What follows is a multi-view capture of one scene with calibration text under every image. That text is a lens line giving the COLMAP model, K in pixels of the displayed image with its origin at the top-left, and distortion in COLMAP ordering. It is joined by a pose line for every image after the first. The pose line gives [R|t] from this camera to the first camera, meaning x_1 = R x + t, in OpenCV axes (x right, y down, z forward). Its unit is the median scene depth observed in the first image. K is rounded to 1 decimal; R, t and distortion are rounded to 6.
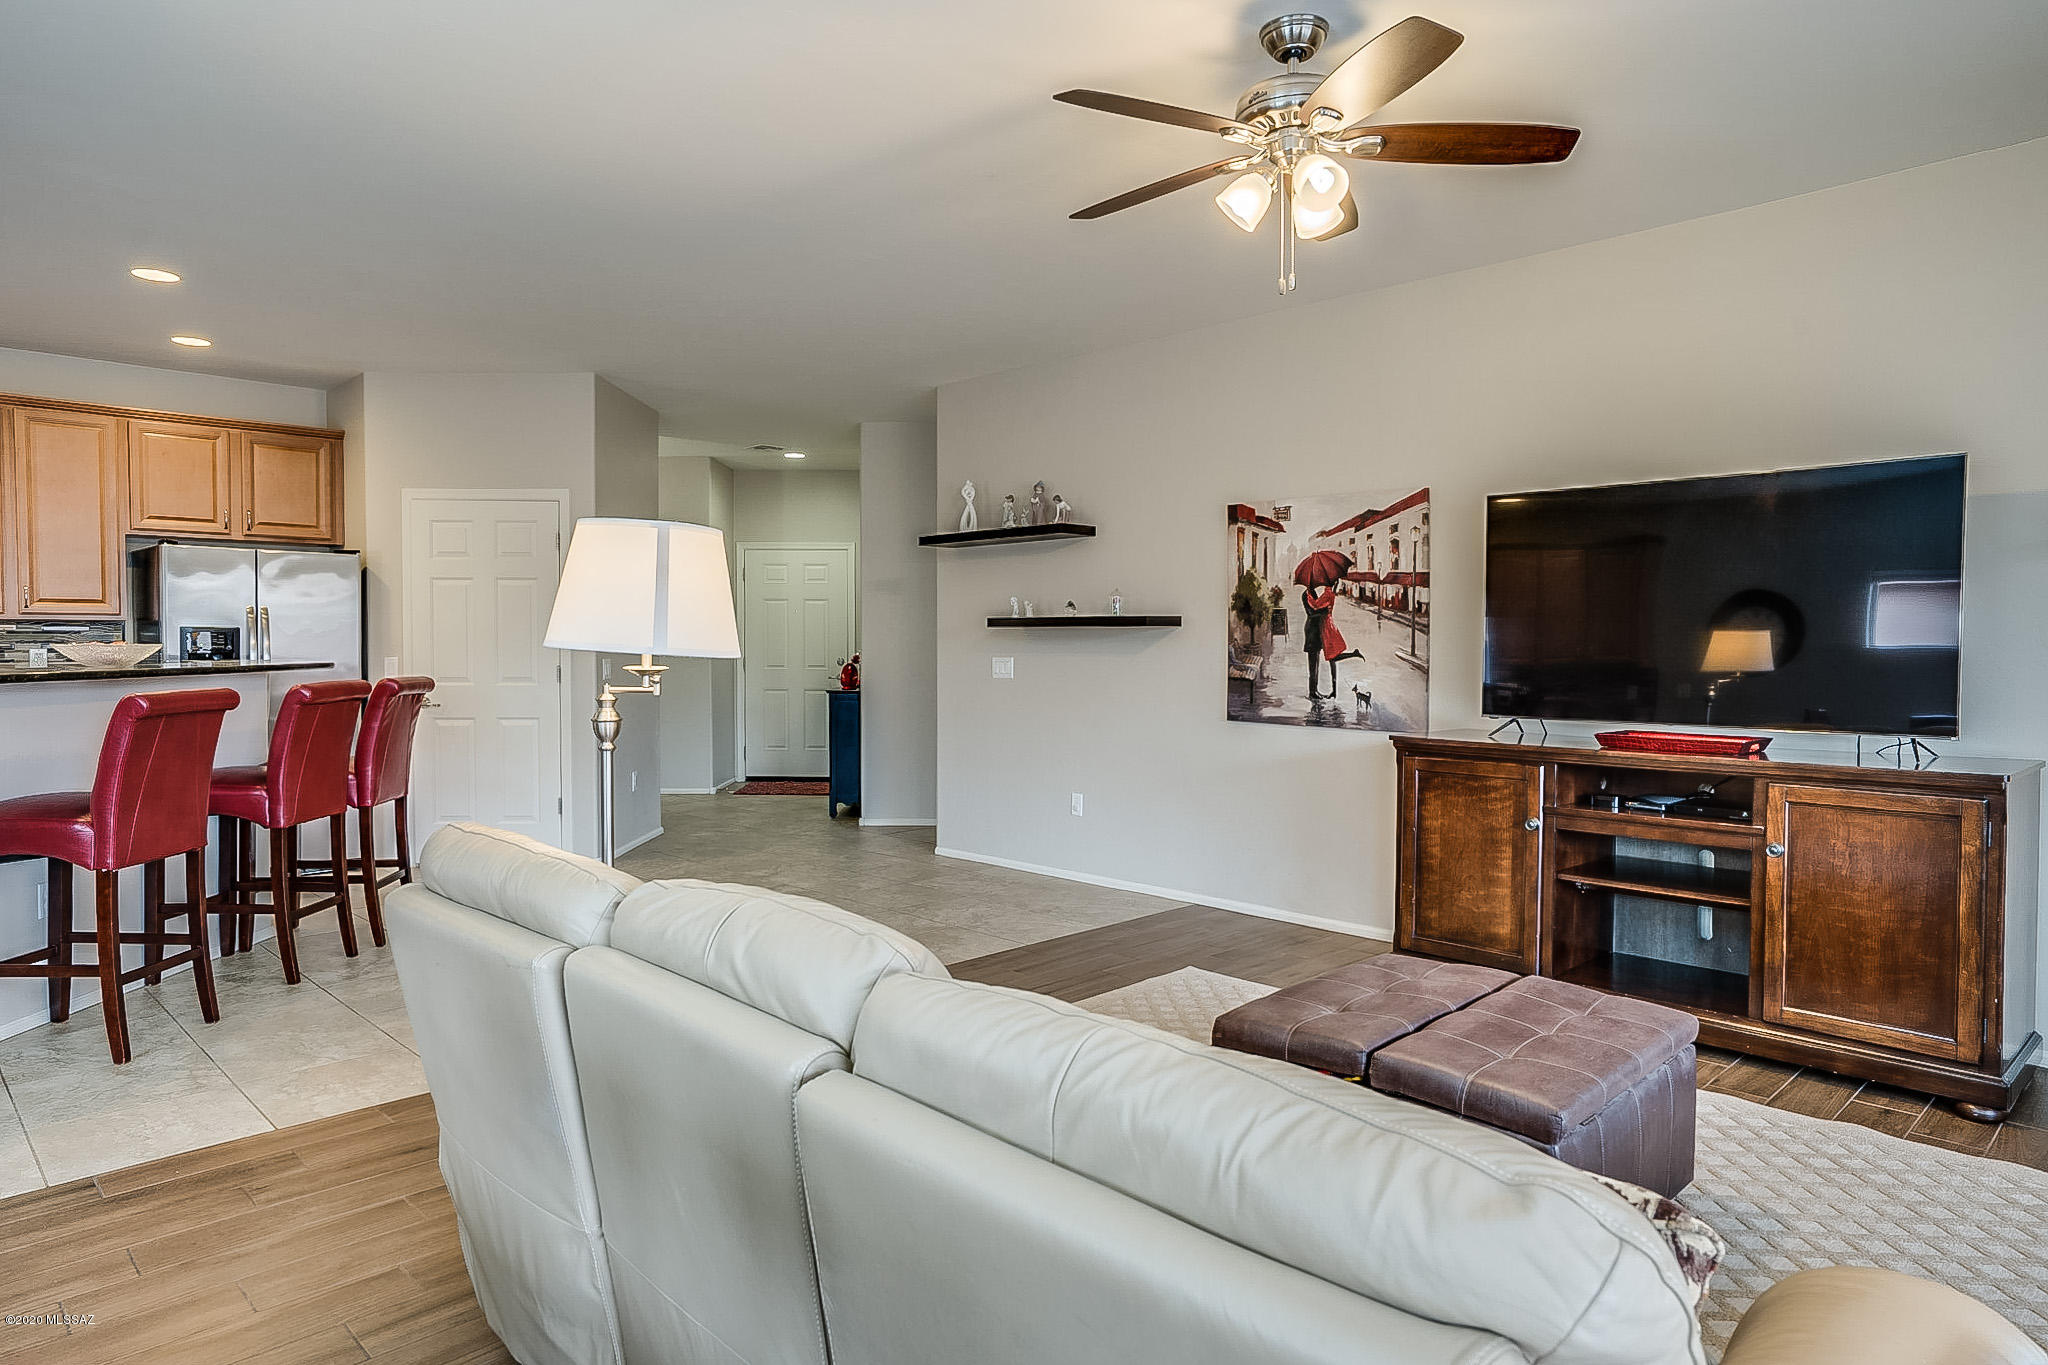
lens RADIAL K [[1207.4, 0, 1017.4], [0, 1207.4, 667.2], [0, 0, 1]] dist [-0.003205, 0.002024]
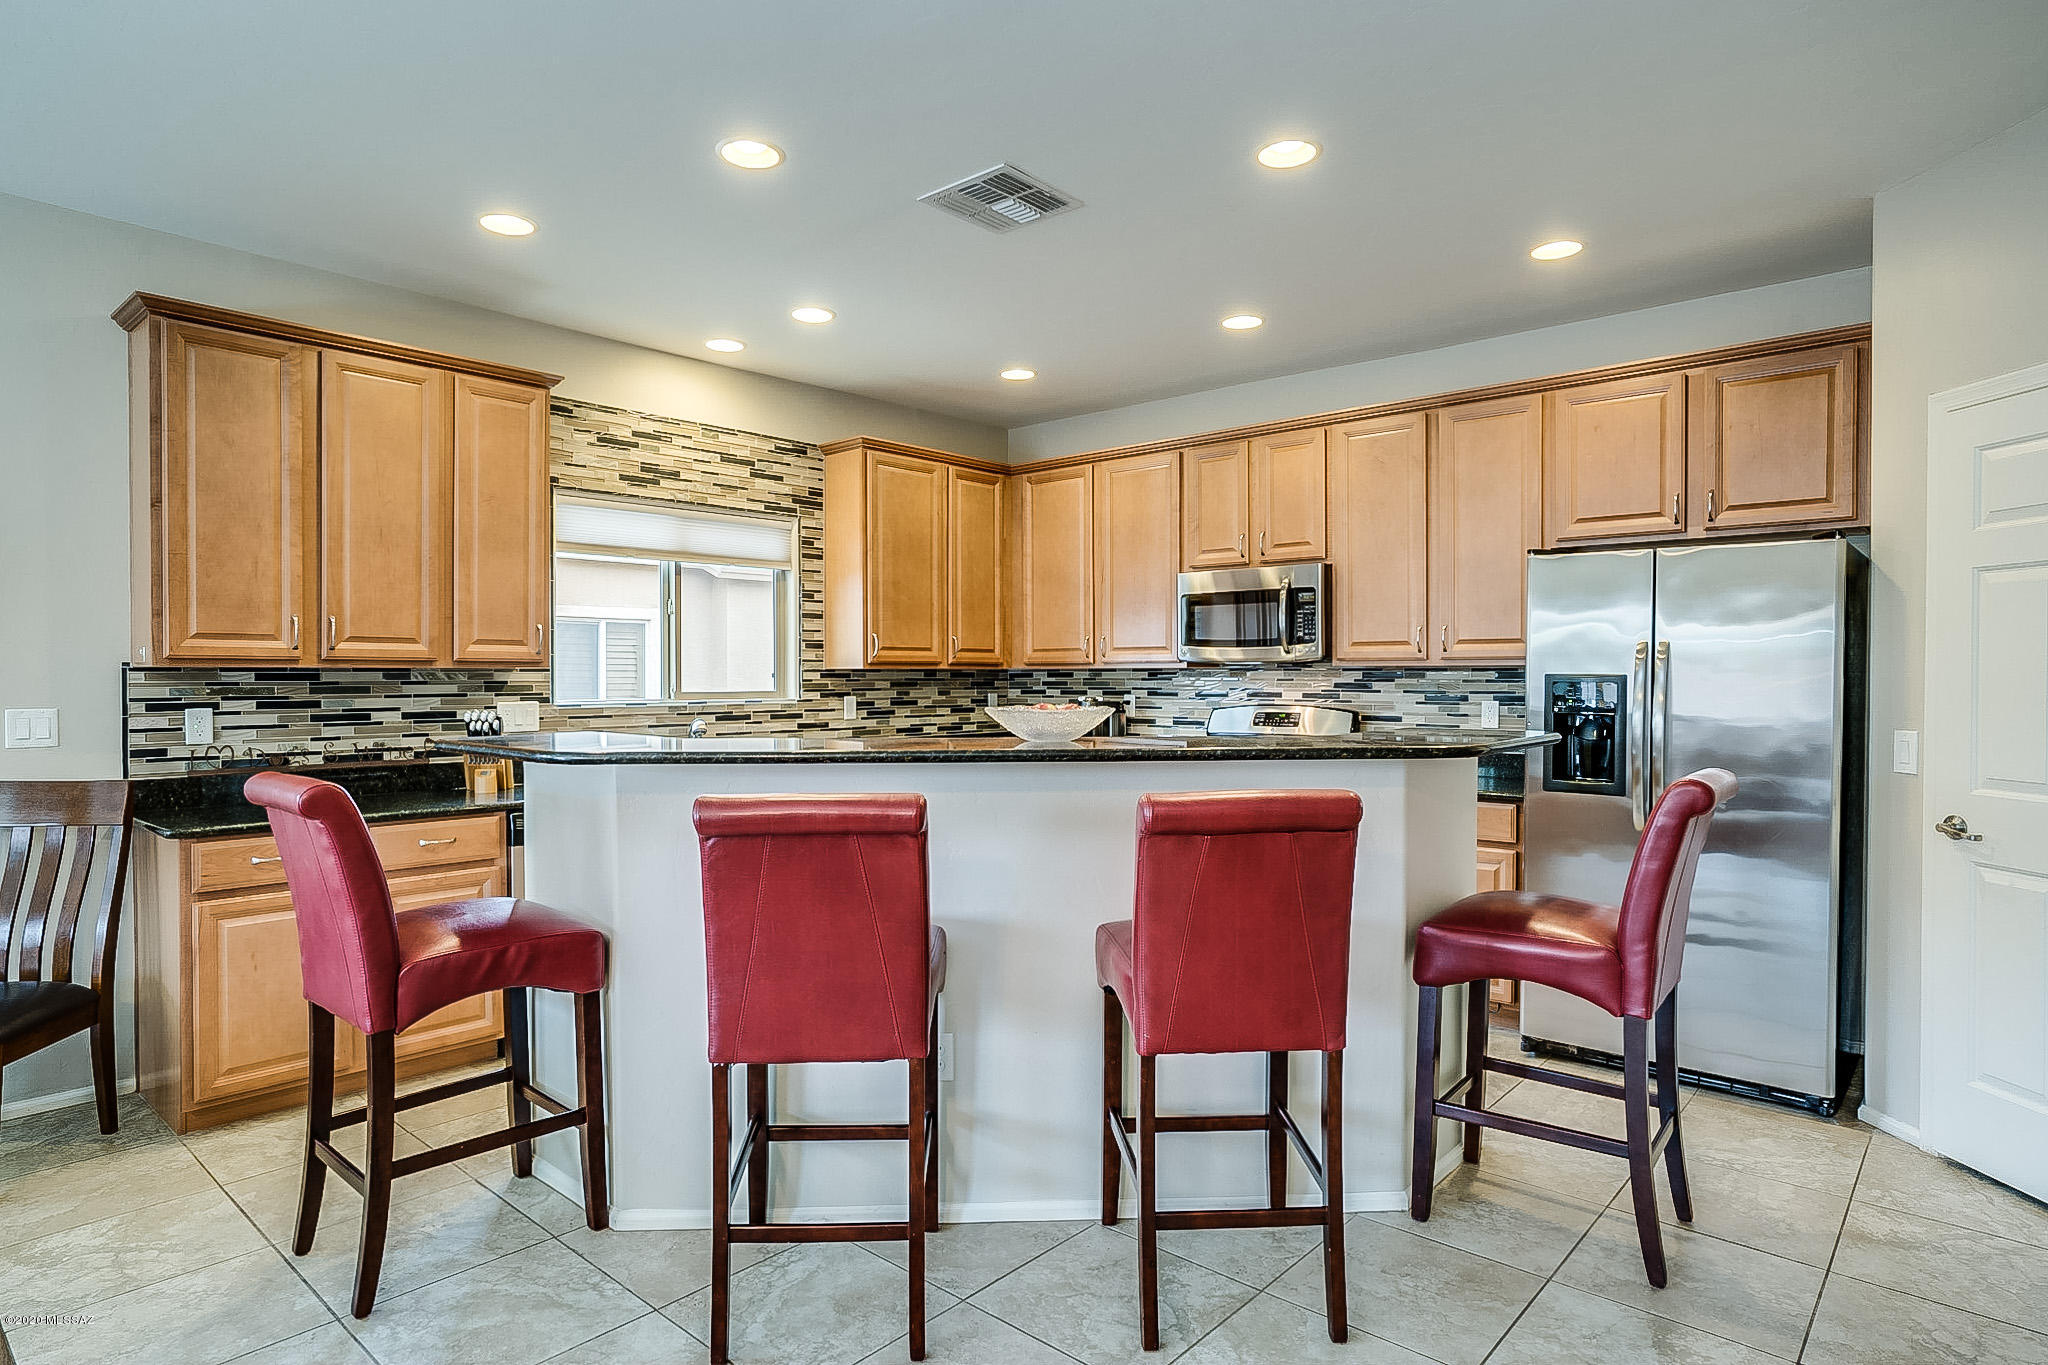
lens RADIAL K [[1143.9, 0, 1025.8], [0, 1143.9, 689.0], [0, 0, 1]] dist [-0.013801, 0.001698]
pose [[0.080990, 0.013583, -0.996622, -0.084654], [-0.022558, 0.999676, 0.011791, -0.030979], [0.996460, 0.021527, 0.081270, 0.760016]]
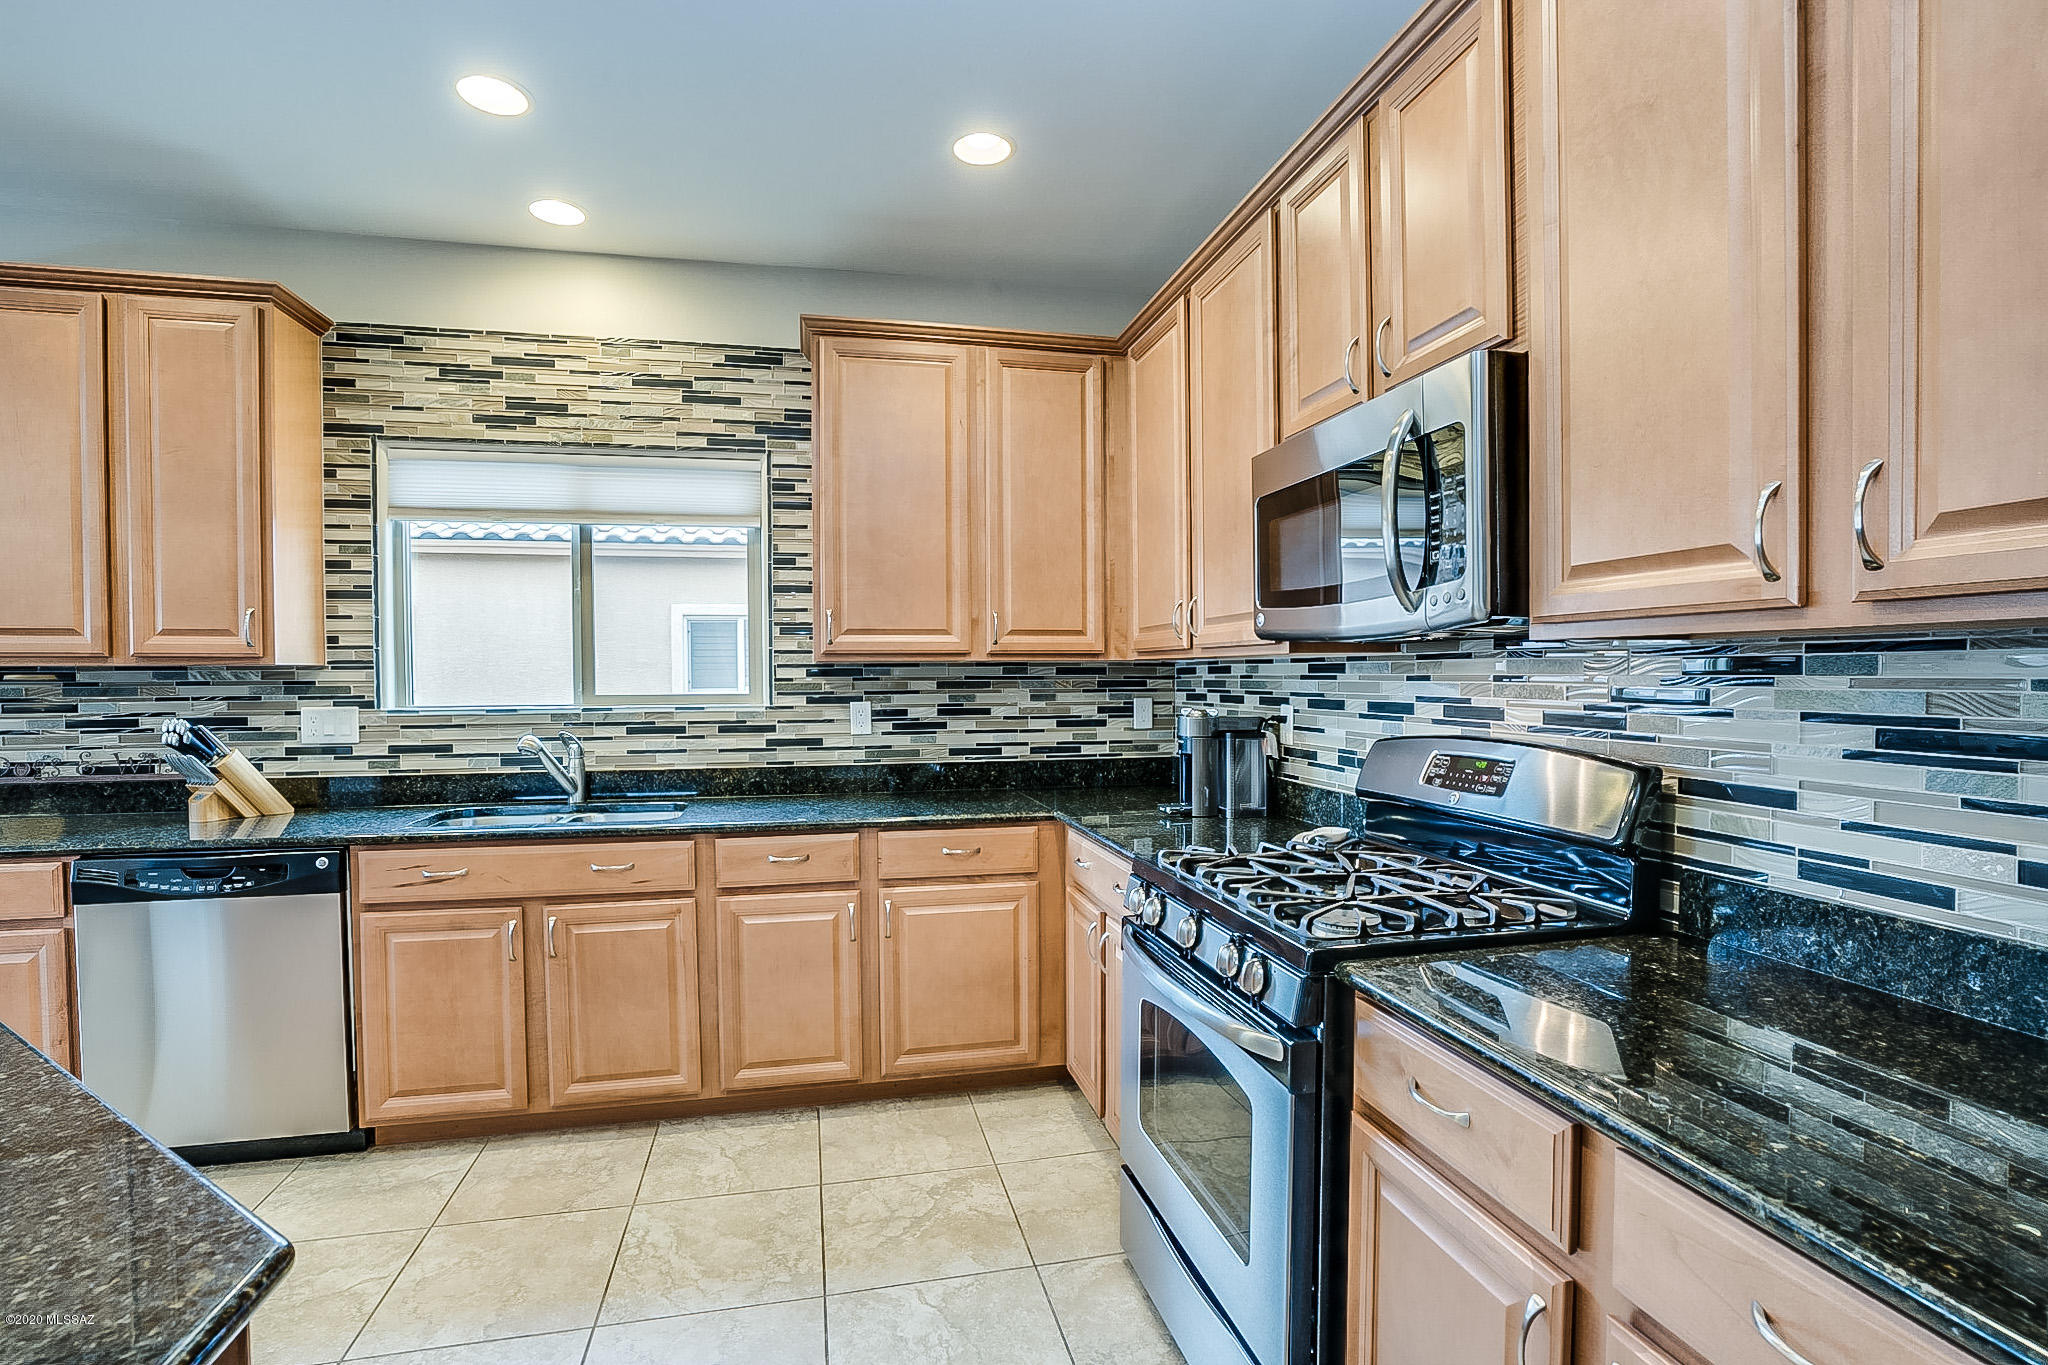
lens RADIAL K [[968.3, 0, 1009.0], [0, 968.3, 690.8], [0, 0, 1]] dist [-0.039610, 0.012440]
pose [[-0.520175, 0.019419, -0.853839, -0.704795], [-0.014151, 0.999408, 0.031351, -0.036659], [0.853943, 0.028391, -0.519592, 1.114695]]
